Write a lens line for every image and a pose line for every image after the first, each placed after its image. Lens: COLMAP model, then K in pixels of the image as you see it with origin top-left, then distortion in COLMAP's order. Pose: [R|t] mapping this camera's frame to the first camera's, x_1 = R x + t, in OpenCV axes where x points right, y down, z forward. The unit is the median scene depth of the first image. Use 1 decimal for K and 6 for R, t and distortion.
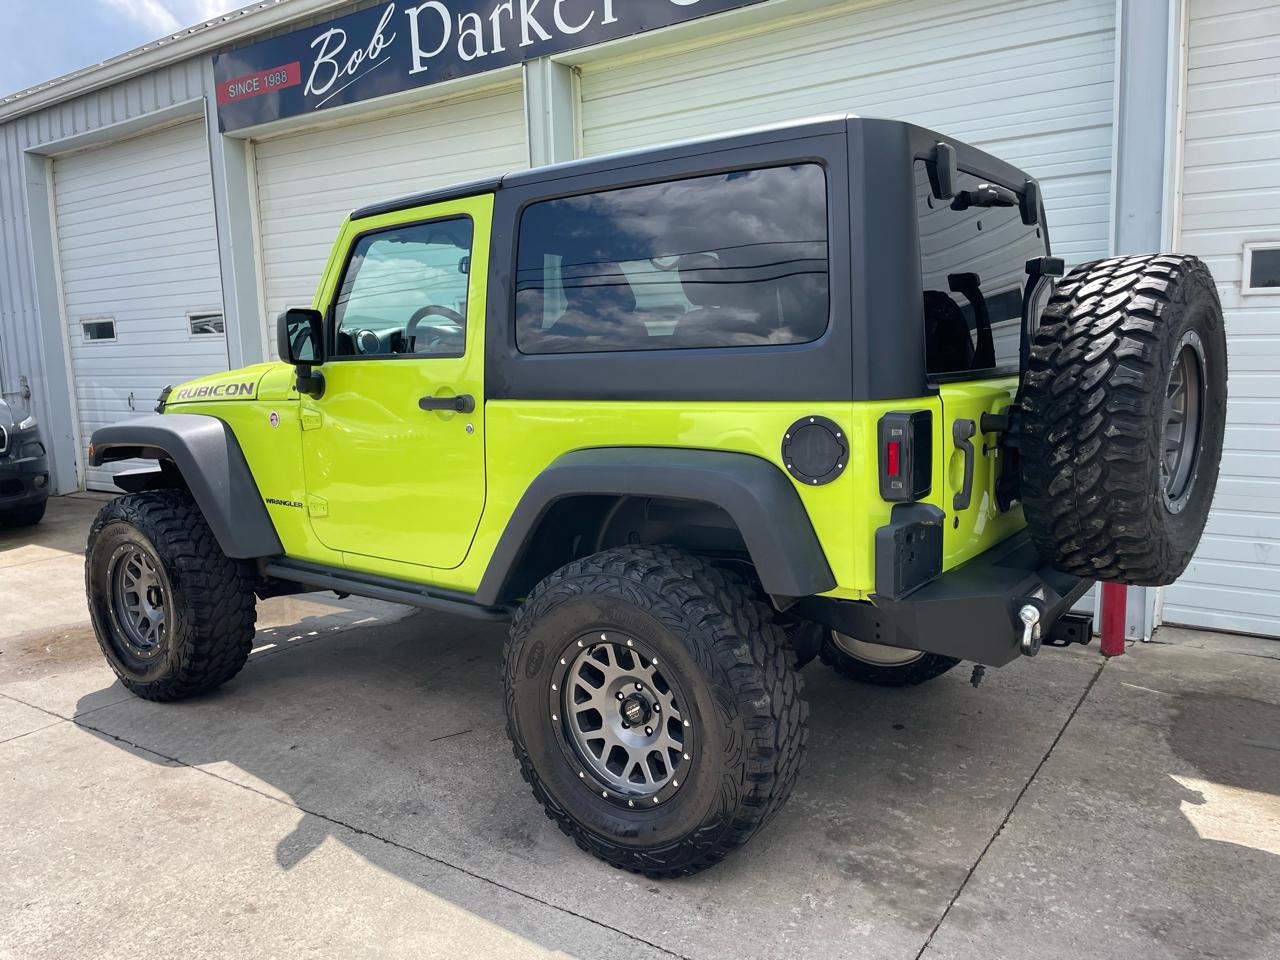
lens RADIAL K [[967.5, 0, 625.0], [0, 967.5, 487.5], [0, 0, 1]] dist [0.091365, -0.118678]
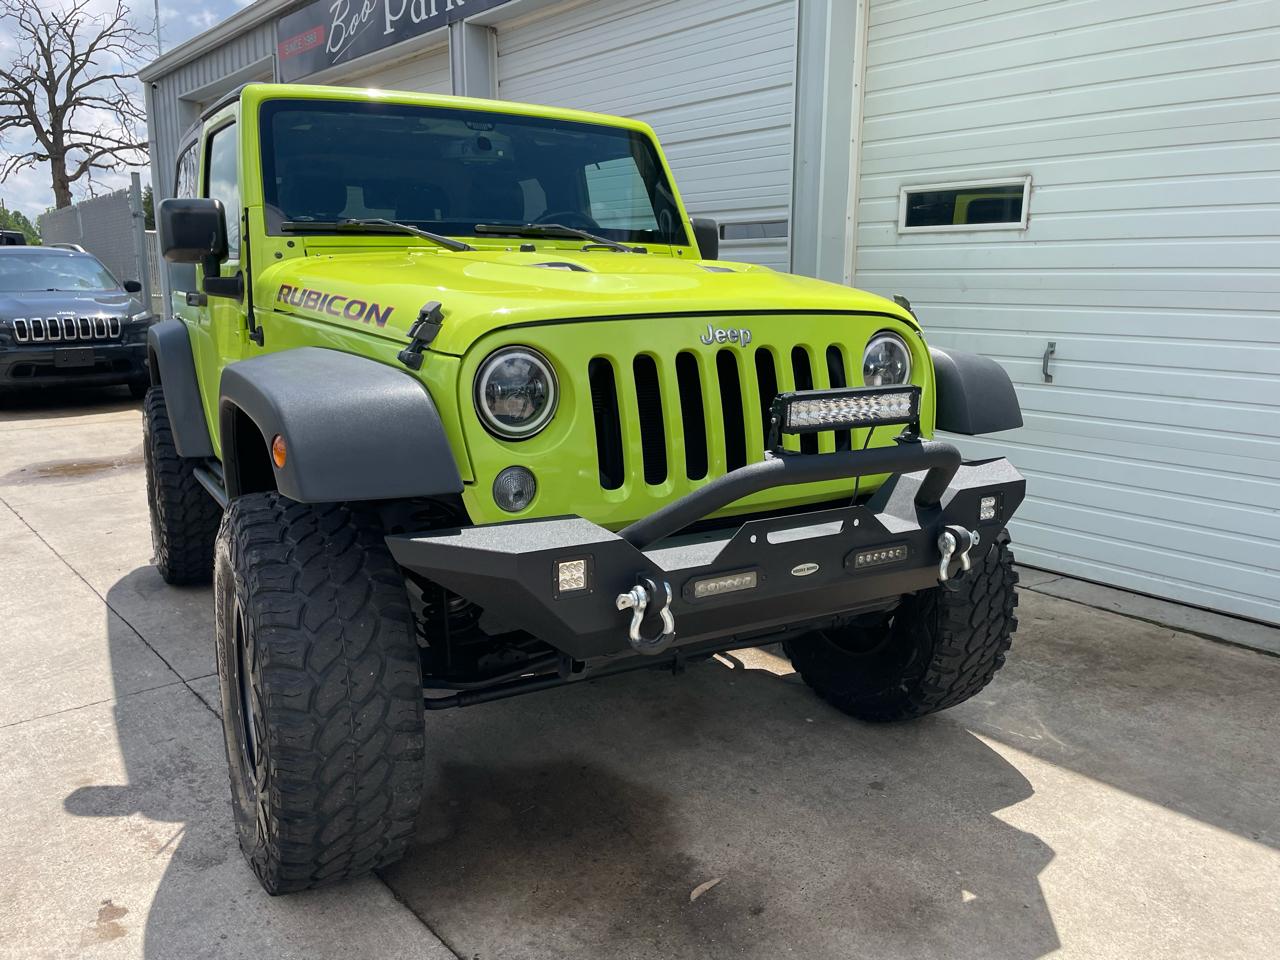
lens RADIAL K [[967.5, 0, 628.7], [0, 967.5, 472.3], [0, 0, 1]] dist [0.091365, -0.118678]
pose [[0.966371, 0.080122, -0.244353, 0.691055], [-0.067431, 0.995925, 0.059882, 0.034472], [0.248155, -0.041391, 0.967836, -0.192343]]
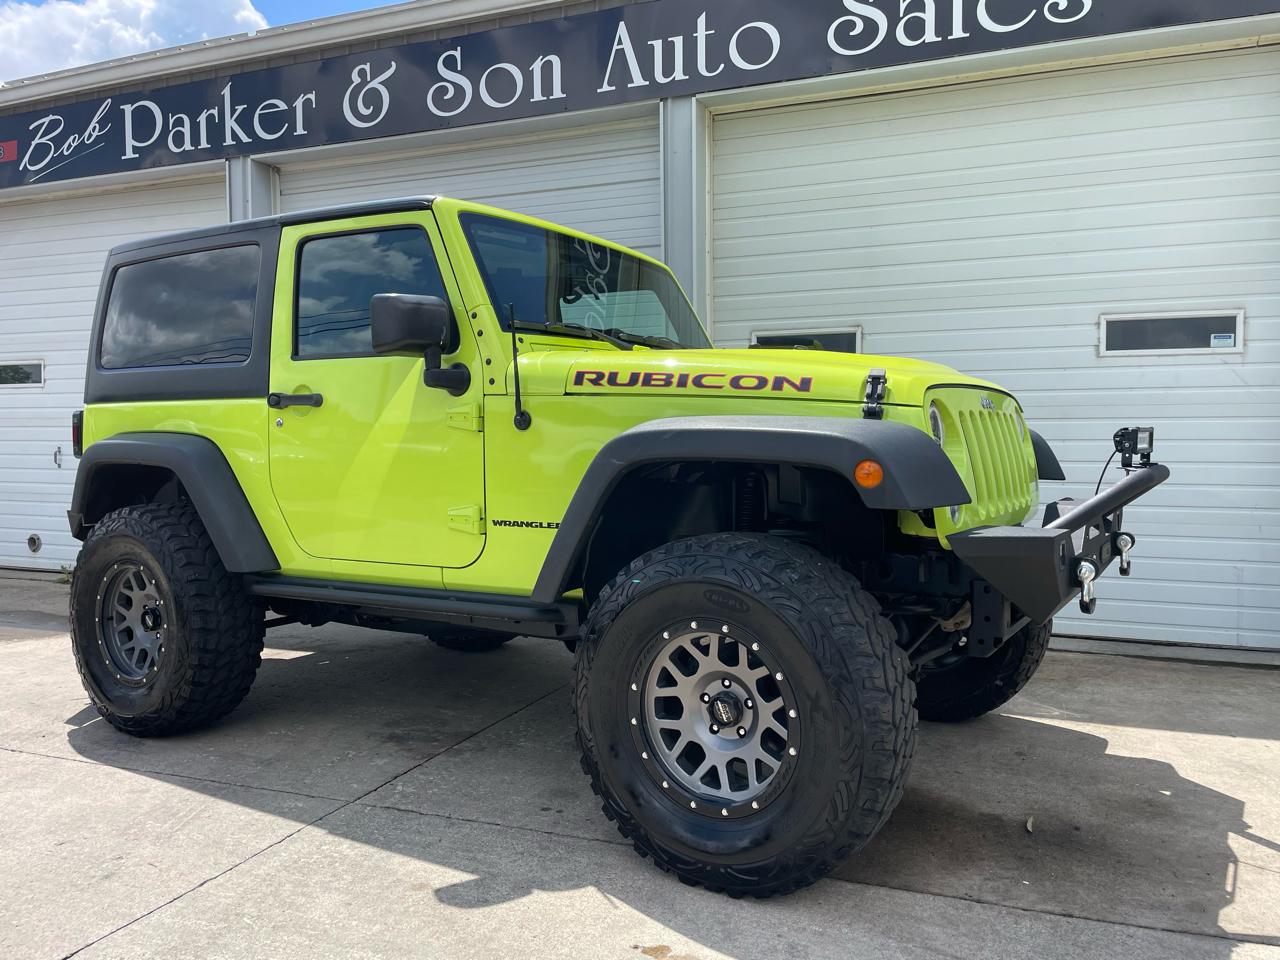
lens RADIAL K [[967.5, 0, 643.7], [0, 967.5, 463.8], [0, 0, 1]] dist [0.091365, -0.118678]
pose [[0.970700, 0.017782, 0.239636, 0.162648], [0.013081, 0.991869, -0.126588, 0.126348], [-0.239939, 0.126014, 0.962575, -0.309558]]
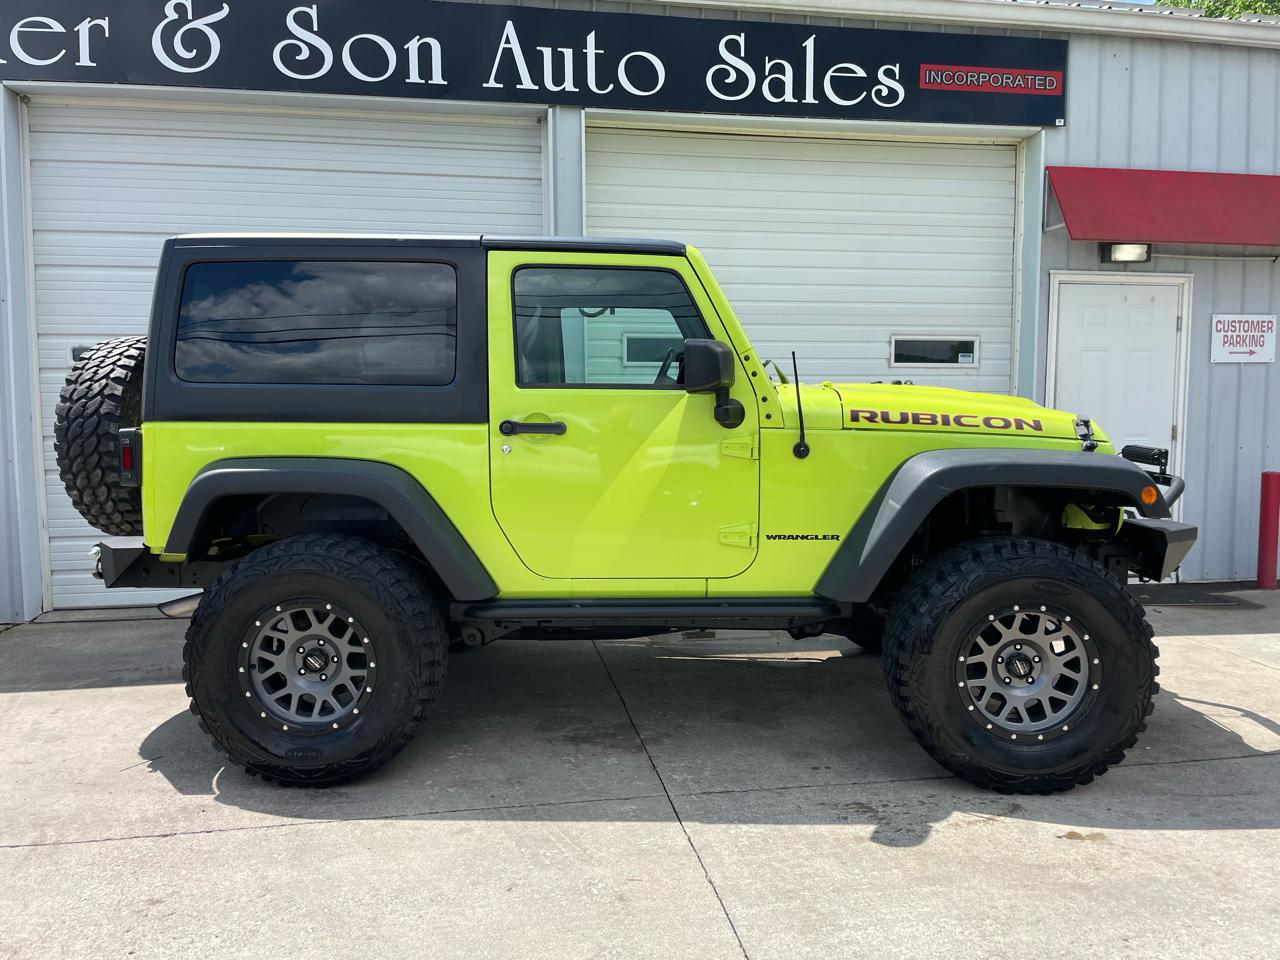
lens RADIAL K [[967.5, 0, 633.5], [0, 967.5, 469.5], [0, 0, 1]] dist [0.091365, -0.118678]
pose [[0.712130, -0.029419, 0.701431, -0.484714], [0.085227, 0.995355, -0.044780, 0.040745], [-0.696856, 0.091670, 0.711329, -0.091766]]
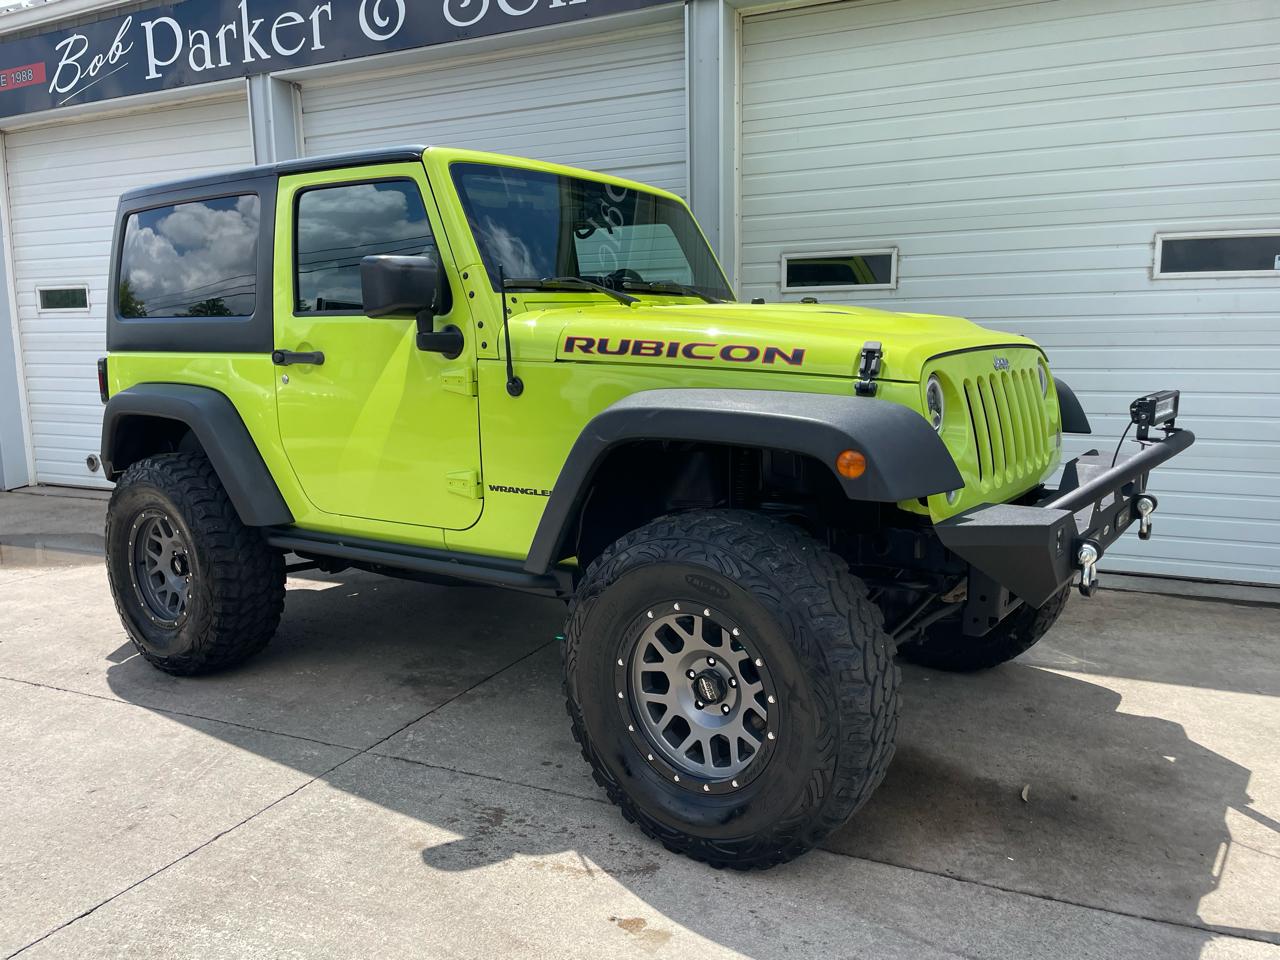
lens RADIAL K [[967.5, 0, 626.4], [0, 967.5, 477.8], [0, 0, 1]] dist [0.091365, -0.118678]
pose [[0.985795, -0.011275, 0.167575, 0.210082], [0.012495, 0.999903, -0.006224, 0.072029], [-0.167489, 0.008230, 0.985840, -0.310852]]
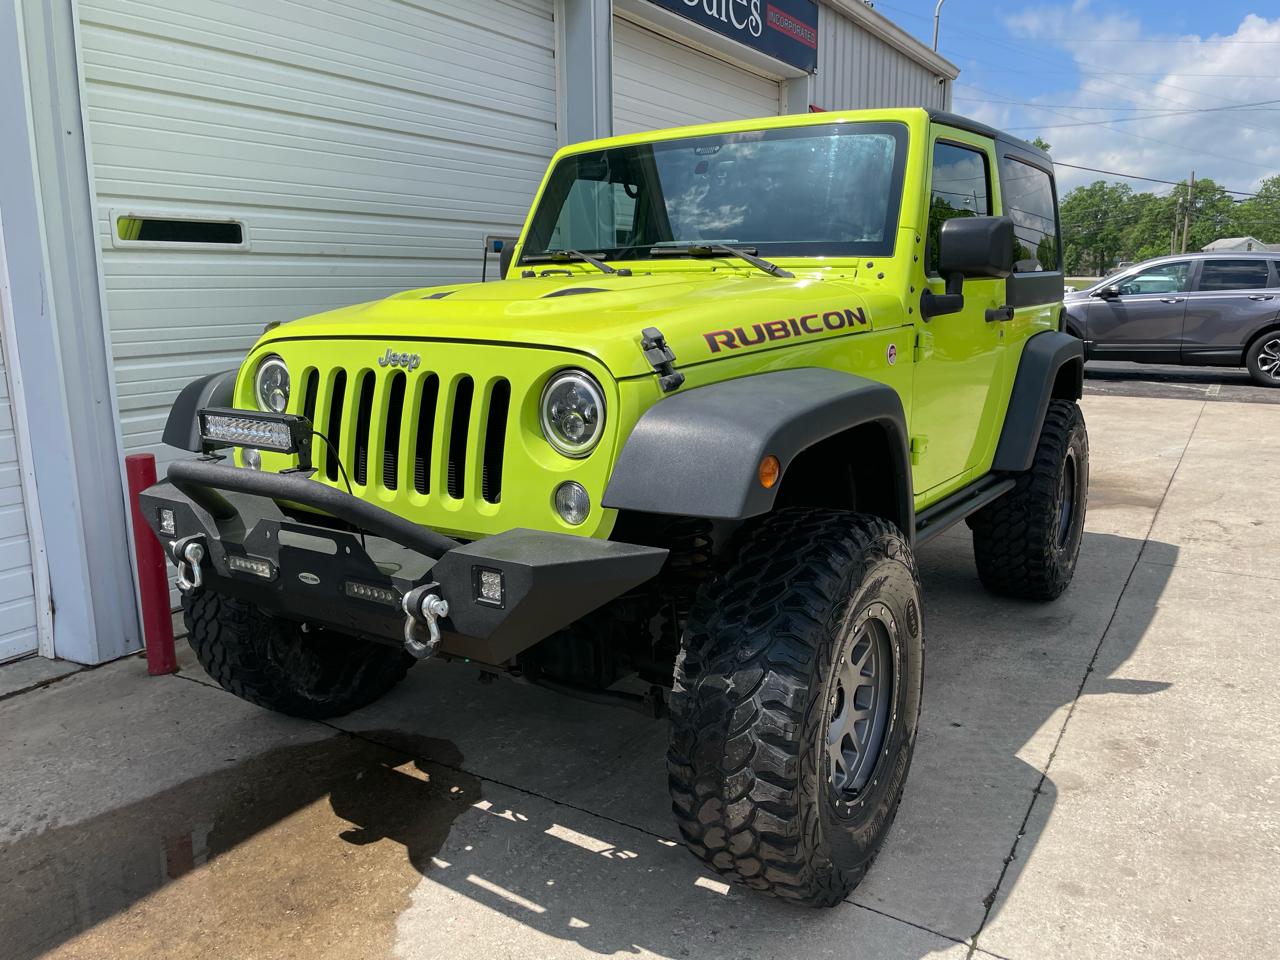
lens RADIAL K [[967.5, 0, 625.6], [0, 967.5, 467.8], [0, 0, 1]] dist [0.091365, -0.118678]
pose [[-0.044984, -0.159606, 0.986155, -1.052011], [0.157306, 0.973708, 0.164767, -0.133379], [-0.986525, 0.162540, -0.018695, 1.166922]]
